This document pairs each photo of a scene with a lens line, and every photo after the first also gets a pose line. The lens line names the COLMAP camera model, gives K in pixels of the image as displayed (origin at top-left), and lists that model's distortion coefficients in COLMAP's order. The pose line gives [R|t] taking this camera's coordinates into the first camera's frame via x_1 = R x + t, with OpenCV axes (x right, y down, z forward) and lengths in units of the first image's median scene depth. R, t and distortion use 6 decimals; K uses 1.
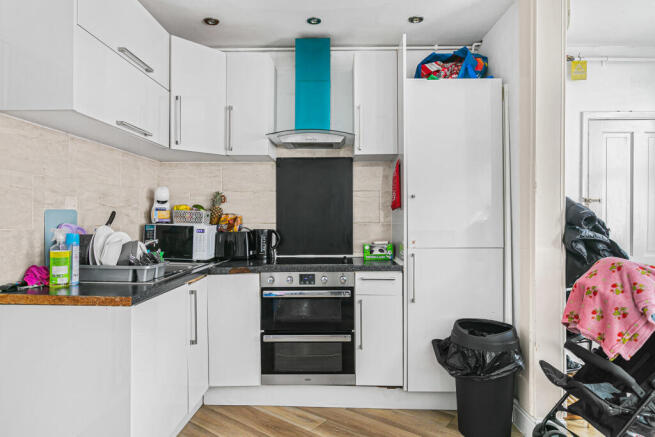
lens RADIAL K [[414.0, 0, 328.3], [0, 414.0, 220.0], [0, 0, 1]] dist [0.004308, 0.000185]
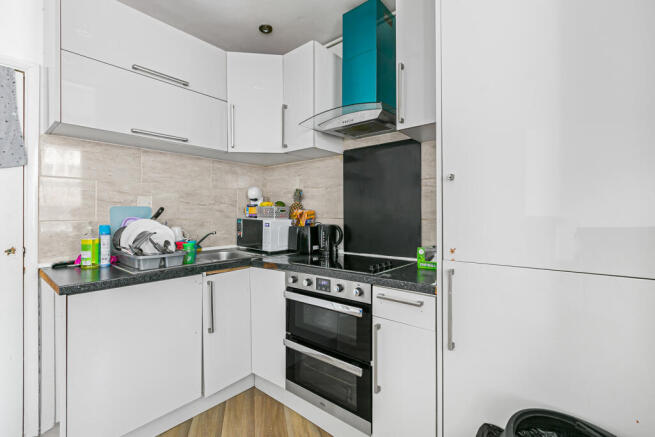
lens RADIAL K [[294.3, 0, 327.5], [0, 294.3, 214.1], [0, 0, 1]] dist [0.002203, -0.000861]
pose [[0.778483, -0.000526, -0.627666, 0.332838], [-0.003406, 0.999981, -0.005062, 0.001078], [0.627657, 0.006078, 0.778466, 0.535680]]
